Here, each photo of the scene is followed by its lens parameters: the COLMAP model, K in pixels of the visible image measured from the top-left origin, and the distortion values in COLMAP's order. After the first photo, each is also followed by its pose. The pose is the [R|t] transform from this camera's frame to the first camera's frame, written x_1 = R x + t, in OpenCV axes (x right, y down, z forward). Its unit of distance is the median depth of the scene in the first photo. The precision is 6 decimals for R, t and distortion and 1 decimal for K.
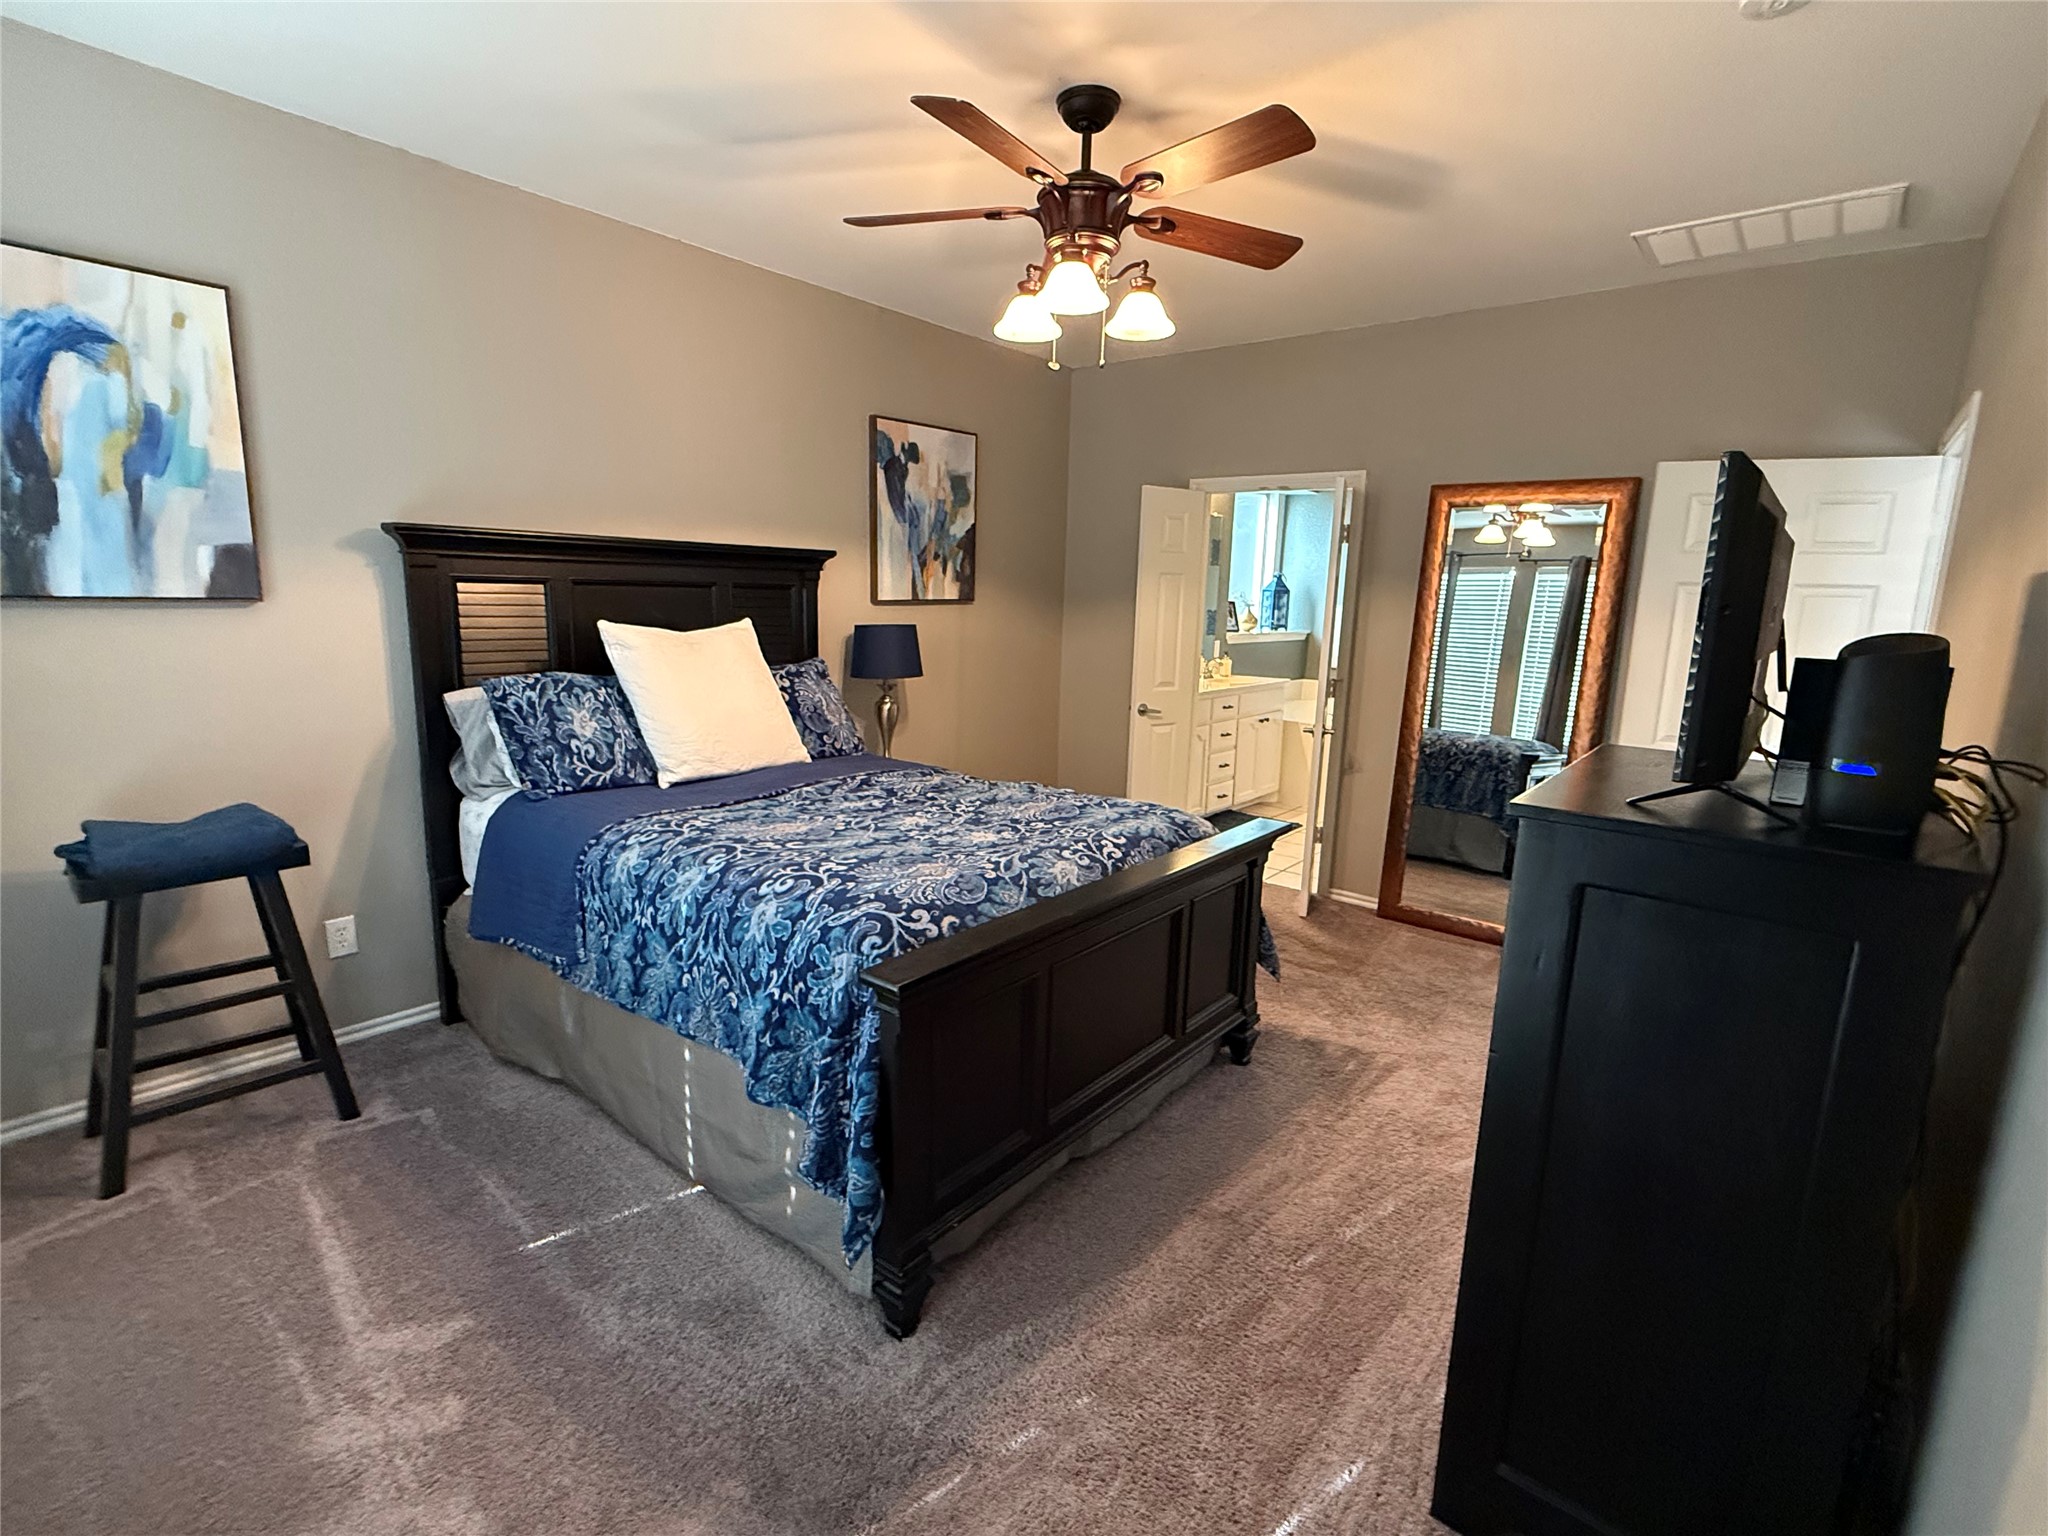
lens RADIAL K [[969.0, 0, 1021.7], [0, 969.0, 771.0], [0, 0, 1]] dist [-0.000643, -0.000163]
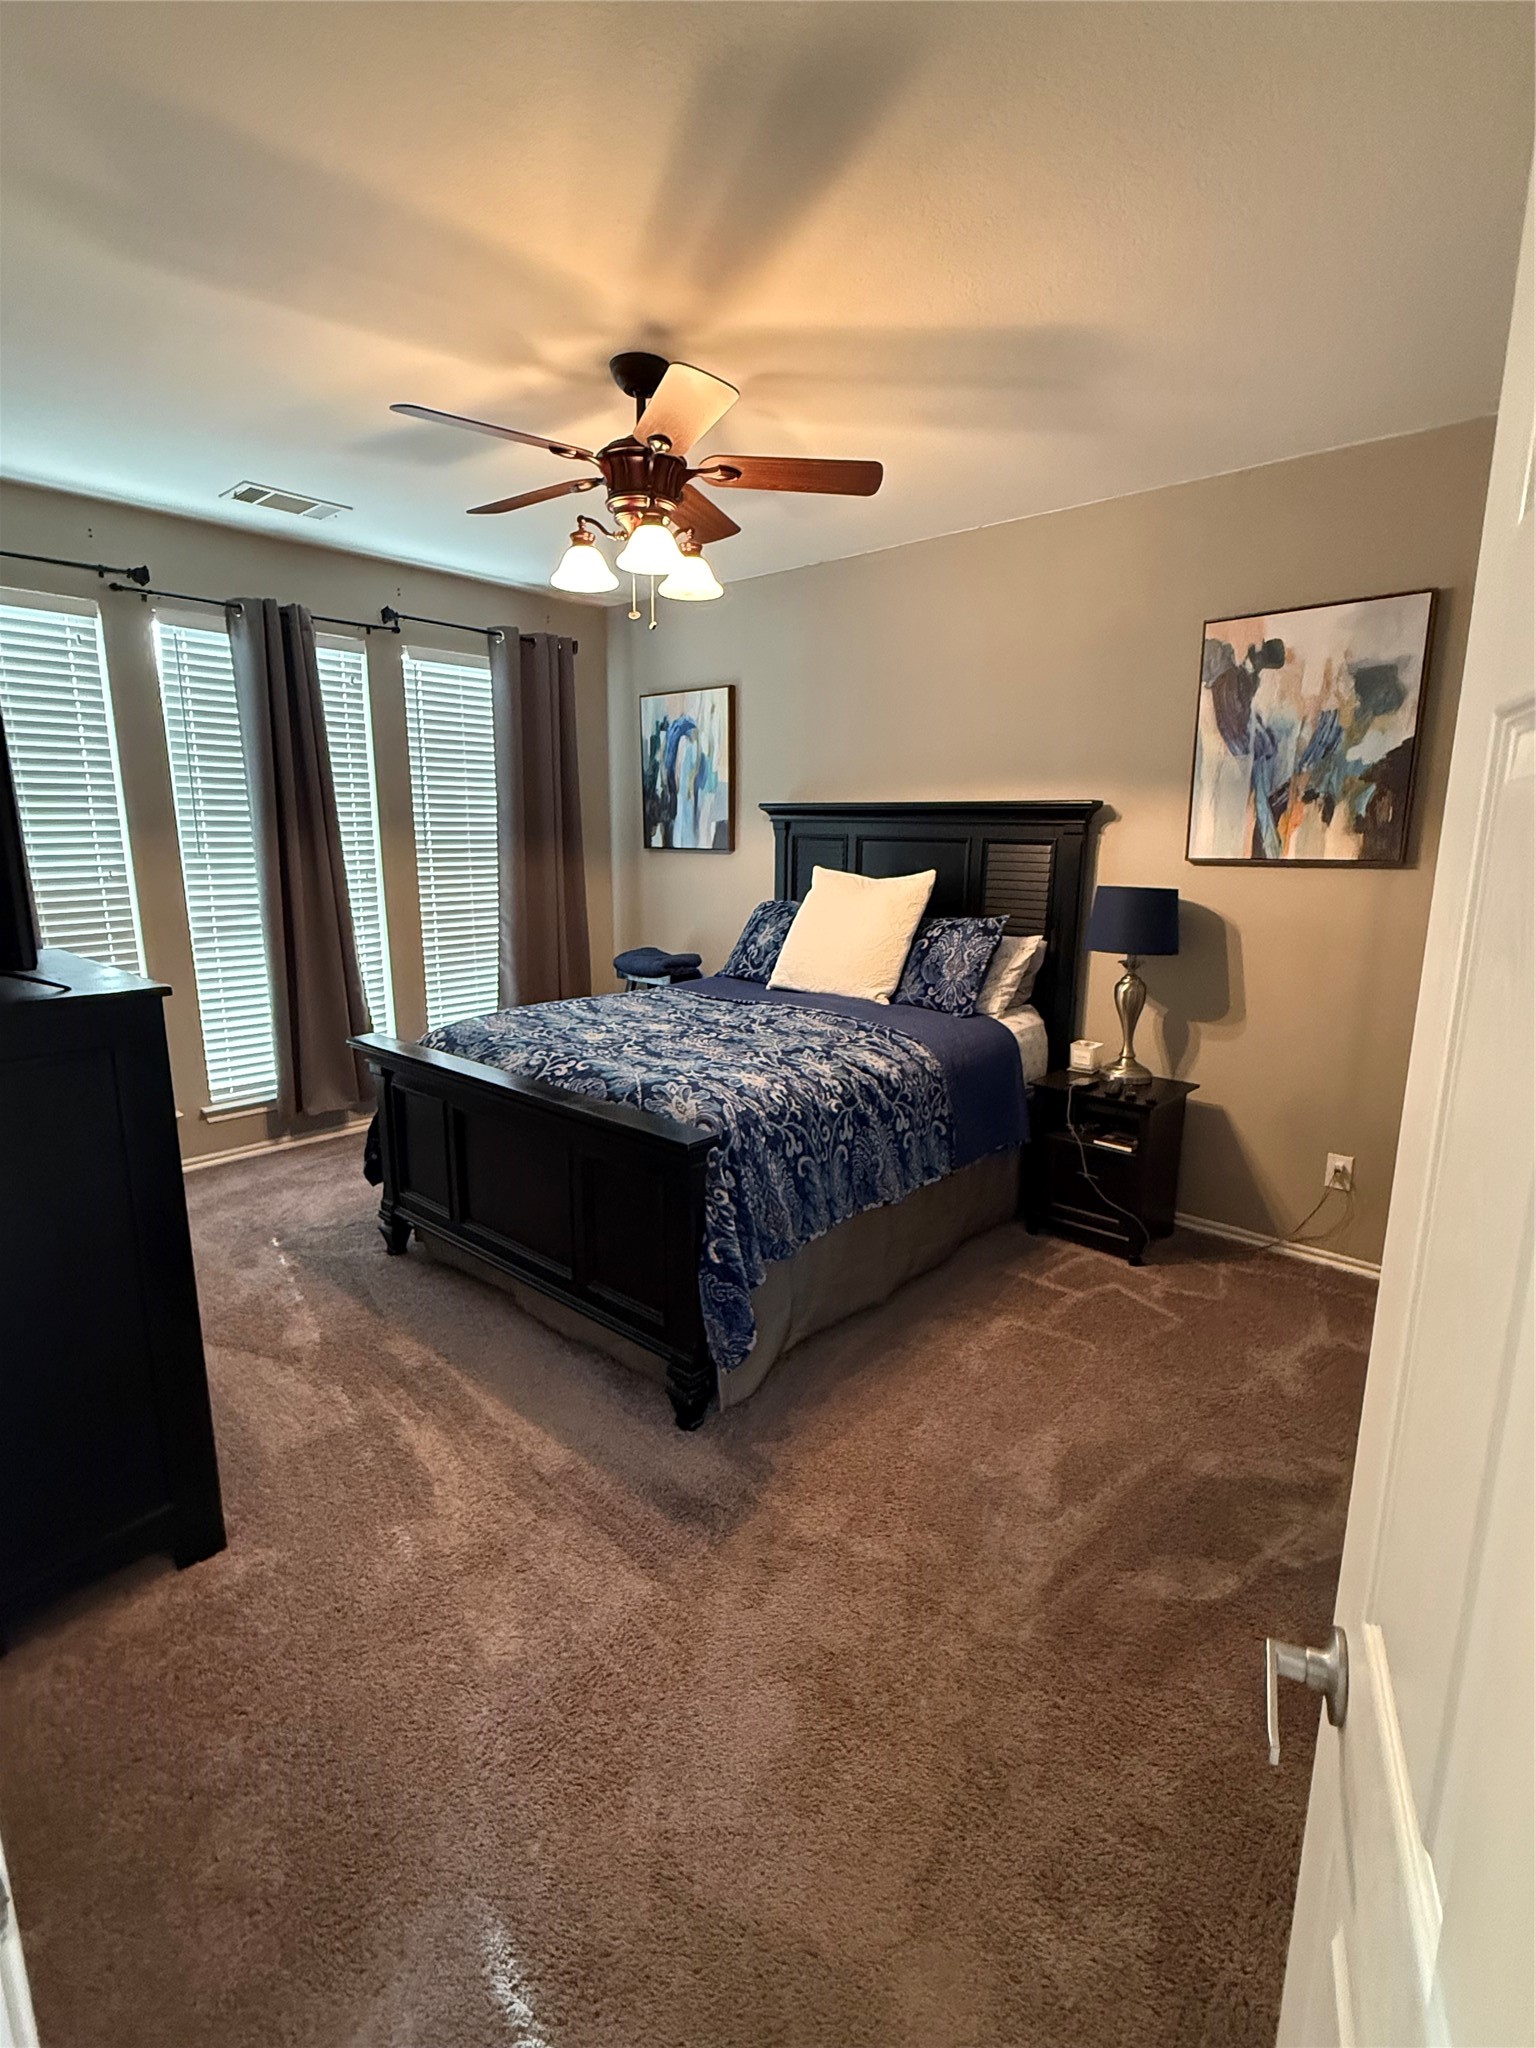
lens RADIAL K [[969.0, 0, 767.1], [0, 969.0, 1017.5], [0, 0, 1]] dist [-0.000643, -0.000163]
pose [[-0.050642, 0.160185, -0.985787, 0.680255], [-0.198197, 0.965810, 0.167121, -0.119243], [0.978853, 0.203843, -0.017163, 0.728565]]
